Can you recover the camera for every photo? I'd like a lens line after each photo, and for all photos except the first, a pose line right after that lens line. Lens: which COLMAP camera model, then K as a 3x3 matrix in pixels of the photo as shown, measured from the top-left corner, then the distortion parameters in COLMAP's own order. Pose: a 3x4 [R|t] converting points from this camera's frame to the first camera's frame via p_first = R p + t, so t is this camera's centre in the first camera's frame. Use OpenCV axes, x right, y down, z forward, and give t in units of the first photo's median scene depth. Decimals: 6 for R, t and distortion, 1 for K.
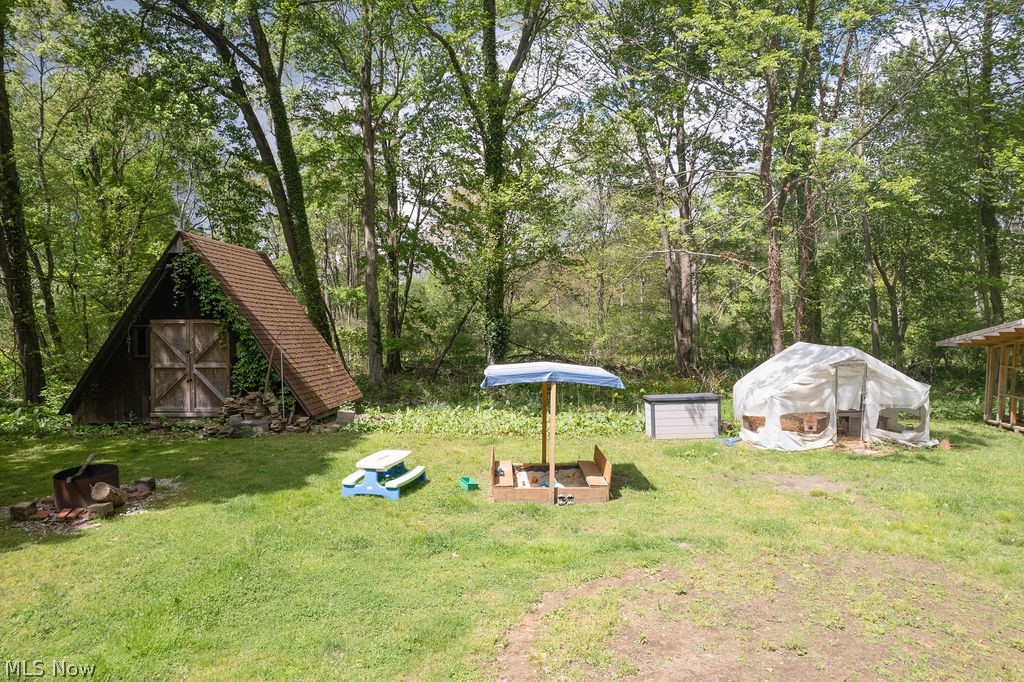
lens RADIAL K [[653.4, 0, 514.4], [0, 653.4, 341.2], [0, 0, 1]] dist [-0.029464, 0.014425]
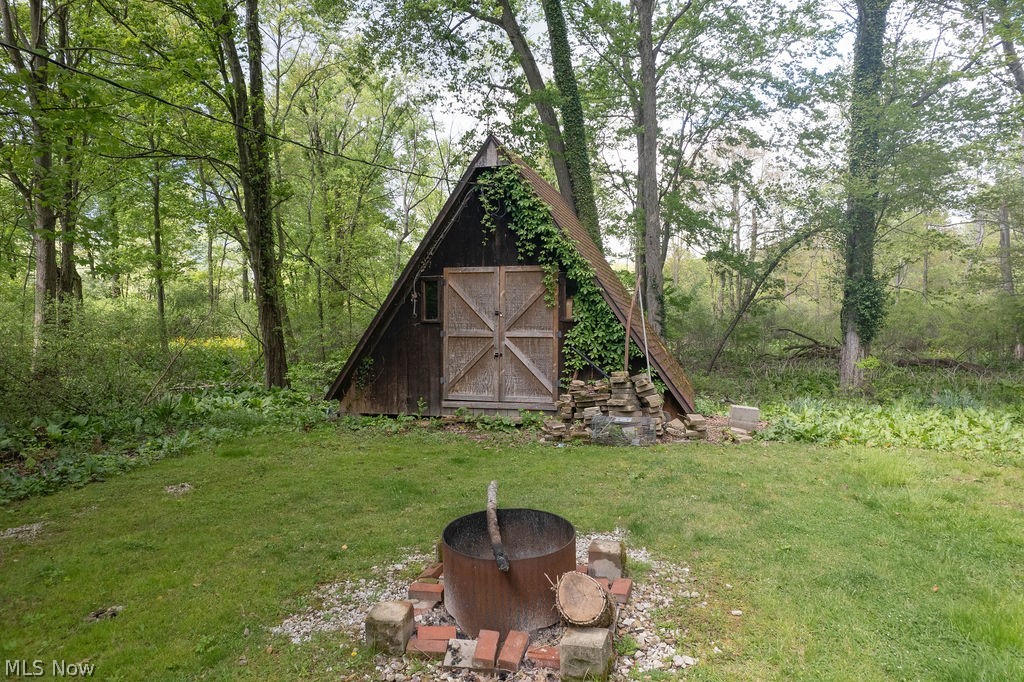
lens RADIAL K [[653.4, 0, 511.4], [0, 653.4, 339.8], [0, 0, 1]] dist [-0.029464, 0.014425]
pose [[0.967844, 0.008663, -0.251401, -0.318152], [-0.010822, 0.999915, -0.007210, 0.049322], [0.251318, 0.009699, 0.967856, 0.341361]]
